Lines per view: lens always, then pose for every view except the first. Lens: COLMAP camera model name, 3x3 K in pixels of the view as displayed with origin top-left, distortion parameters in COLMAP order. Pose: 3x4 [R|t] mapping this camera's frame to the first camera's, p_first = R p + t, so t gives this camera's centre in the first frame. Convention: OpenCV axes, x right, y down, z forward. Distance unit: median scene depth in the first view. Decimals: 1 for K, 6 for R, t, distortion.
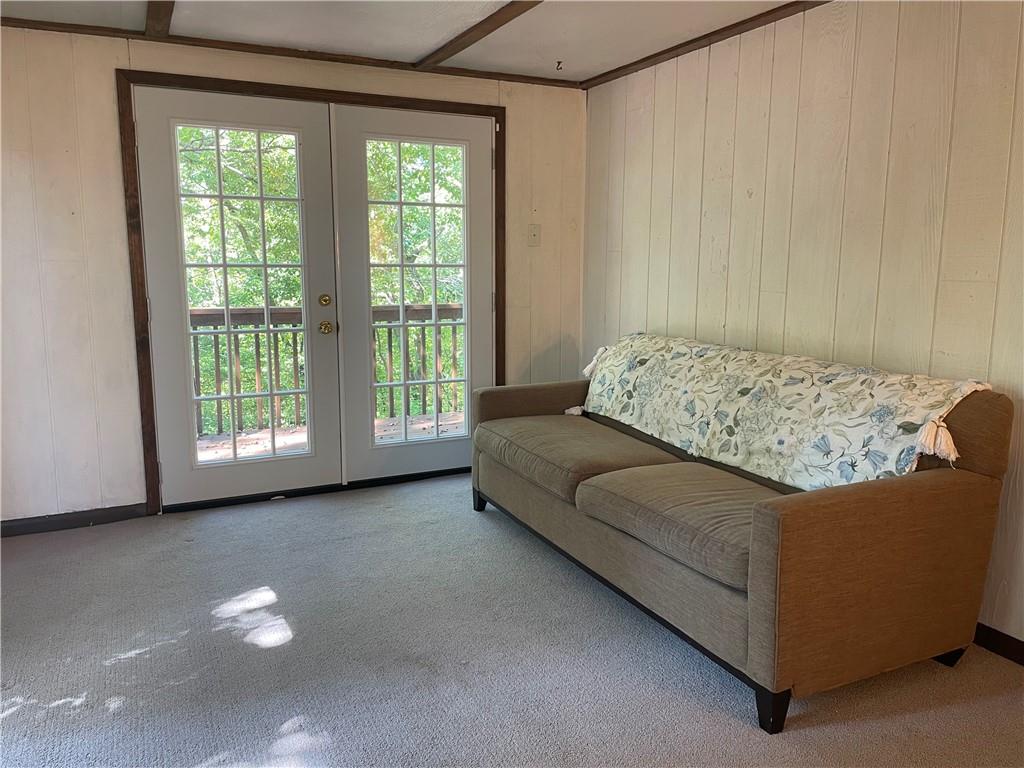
lens RADIAL K [[793.9, 0, 511.4], [0, 793.9, 372.7], [0, 0, 1]] dist [0.086808, -0.007594]
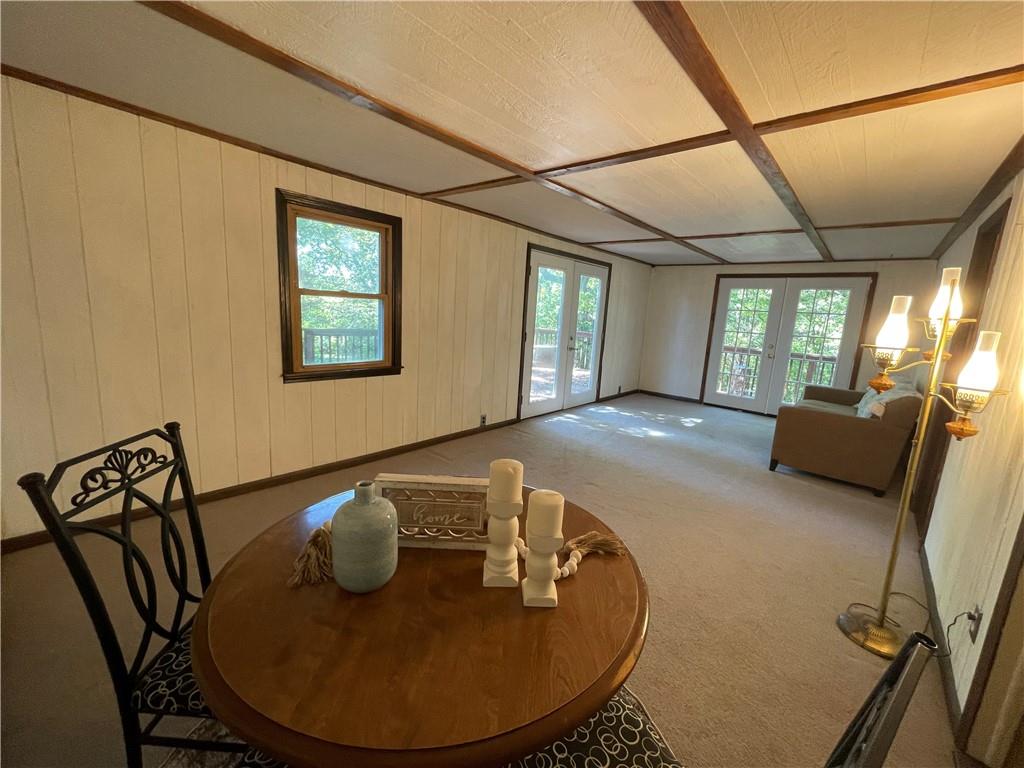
lens RADIAL K [[417.5, 0, 512.0], [0, 417.5, 384.0], [0, 0, 1]] dist [-0.001675, 0.000235]
pose [[0.393586, 0.182252, -0.901040, 0.768326], [-0.191755, 0.974867, 0.113424, 0.046483], [0.899066, 0.128137, 0.418642, -0.423400]]
